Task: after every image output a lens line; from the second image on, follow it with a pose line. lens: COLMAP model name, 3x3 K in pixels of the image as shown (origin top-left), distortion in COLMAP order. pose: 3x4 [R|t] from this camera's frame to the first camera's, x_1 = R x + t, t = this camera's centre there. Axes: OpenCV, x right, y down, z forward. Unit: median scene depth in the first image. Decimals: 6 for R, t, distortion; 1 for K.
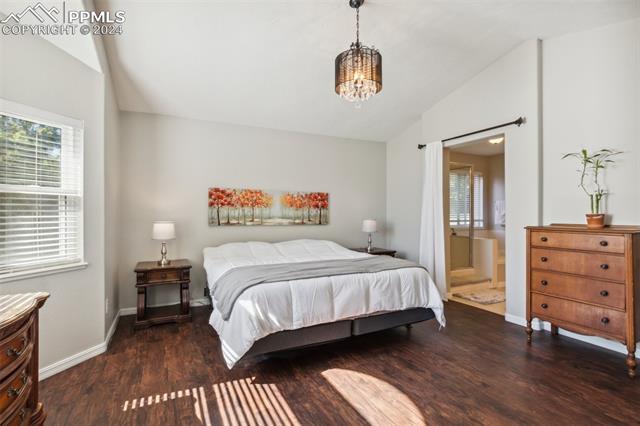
lens RADIAL K [[302.5, 0, 318.4], [0, 302.5, 211.2], [0, 0, 1]] dist [-0.004931, -0.000102]
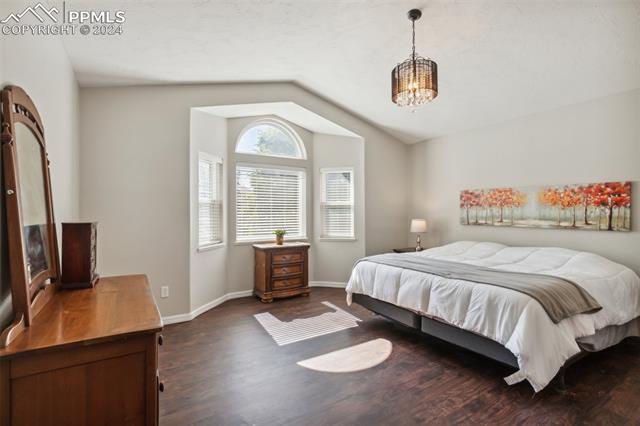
lens RADIAL K [[302.5, 0, 299.6], [0, 302.5, 213.7], [0, 0, 1]] dist [-0.004931, -0.000102]
pose [[0.058685, 0.002687, -0.998273, 0.703737], [0.007847, 0.999964, 0.003153, -0.000495], [0.998246, -0.008018, 0.058661, 0.321991]]
